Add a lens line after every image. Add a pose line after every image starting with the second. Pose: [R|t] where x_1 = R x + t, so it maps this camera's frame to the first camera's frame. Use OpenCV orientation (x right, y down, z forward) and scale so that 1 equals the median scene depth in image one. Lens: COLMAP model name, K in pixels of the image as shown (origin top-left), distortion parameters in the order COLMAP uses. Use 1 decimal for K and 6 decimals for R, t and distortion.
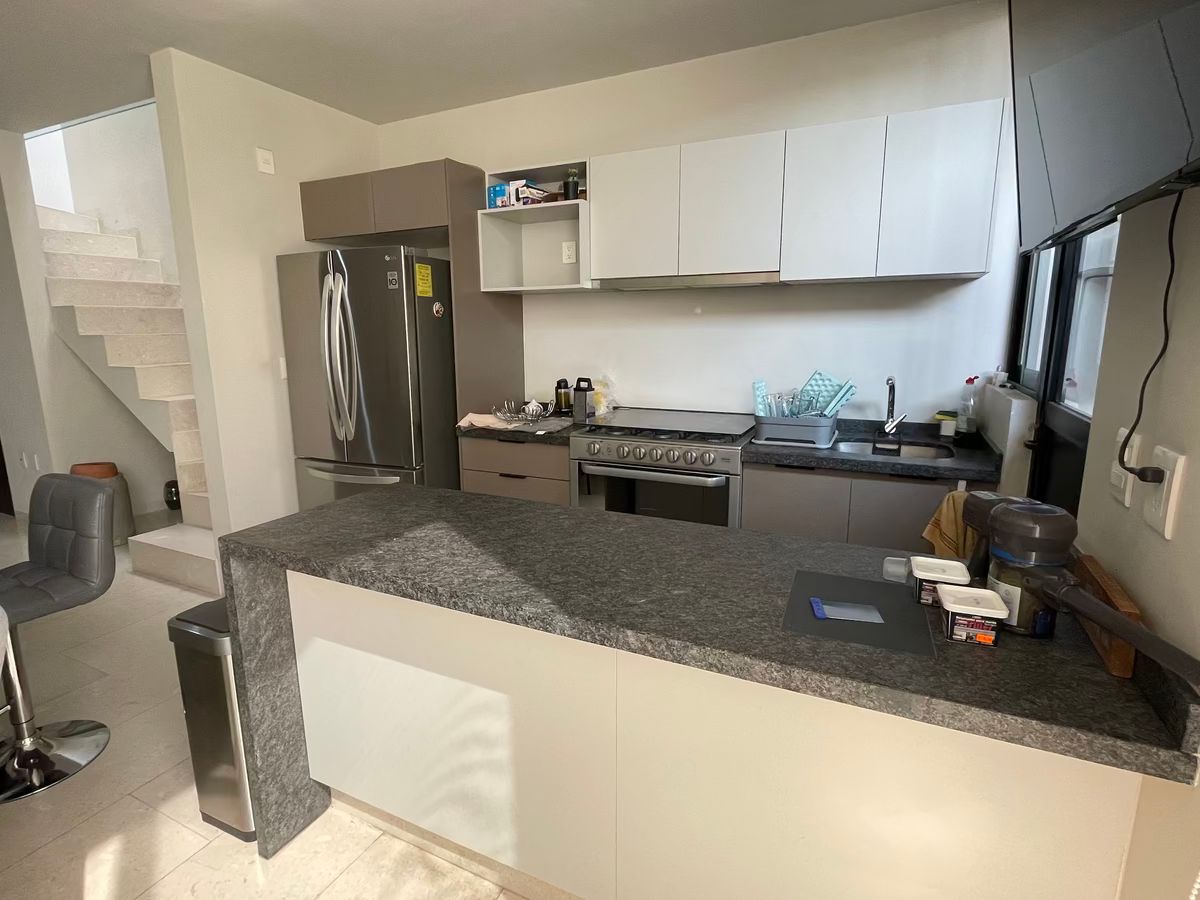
lens RADIAL K [[609.1, 0, 600.0], [0, 609.1, 450.0], [0, 0, 1]] dist [-0.002259, 0.000224]
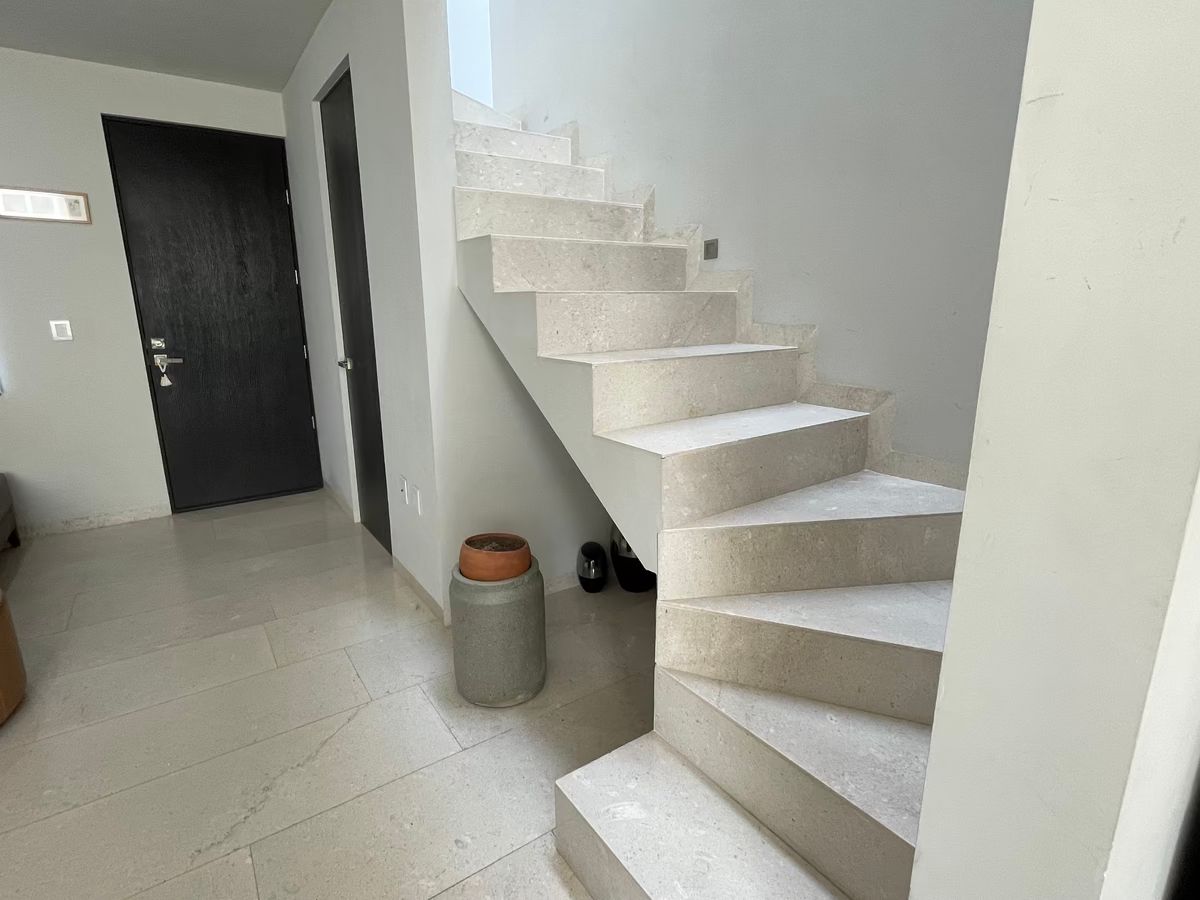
lens RADIAL K [[609.1, 0, 600.0], [0, 609.1, 450.0], [0, 0, 1]] dist [-0.002259, 0.000224]
pose [[0.877463, 0.117751, -0.464965, -0.485584], [-0.094561, 0.992840, 0.072981, -0.095356], [0.470230, -0.020071, 0.882316, 0.542861]]
